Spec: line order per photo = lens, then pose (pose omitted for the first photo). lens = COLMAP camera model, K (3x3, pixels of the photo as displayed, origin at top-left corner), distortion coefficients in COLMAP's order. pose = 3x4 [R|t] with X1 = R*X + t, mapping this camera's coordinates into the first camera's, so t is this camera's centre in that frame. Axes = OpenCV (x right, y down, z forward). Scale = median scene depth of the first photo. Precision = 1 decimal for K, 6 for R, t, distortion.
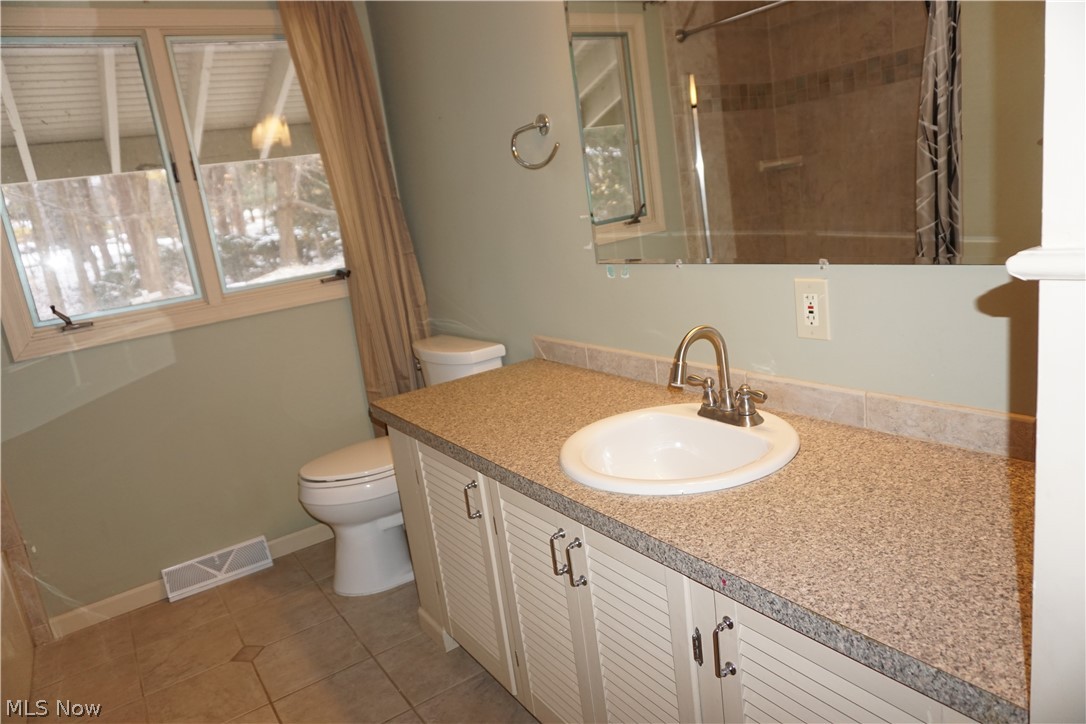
lens RADIAL K [[724.5, 0, 543.0], [0, 724.5, 362.0], [0, 0, 1]] dist [-0.051692, 0.033289]
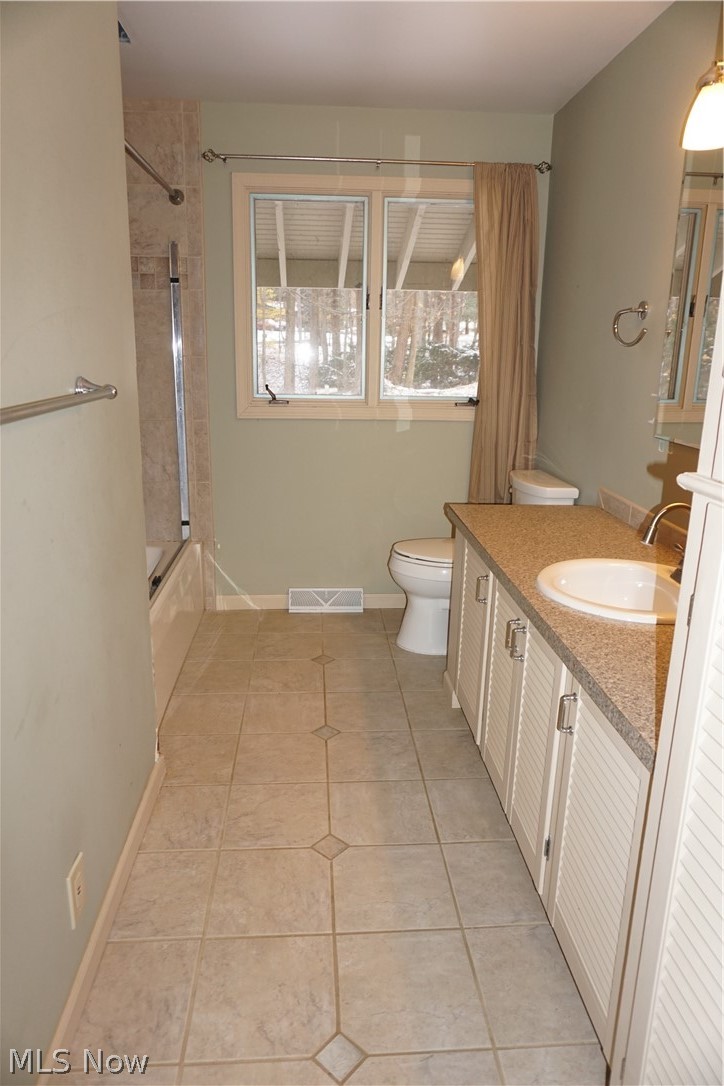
lens RADIAL K [[724.5, 0, 361.3], [0, 724.5, 530.5], [0, 0, 1]] dist [-0.051692, 0.033289]
pose [[0.858151, 0.267476, -0.438217, 0.165979], [-0.242830, 0.963515, 0.112575, -0.005534], [0.452339, 0.009806, 0.891792, -0.180883]]
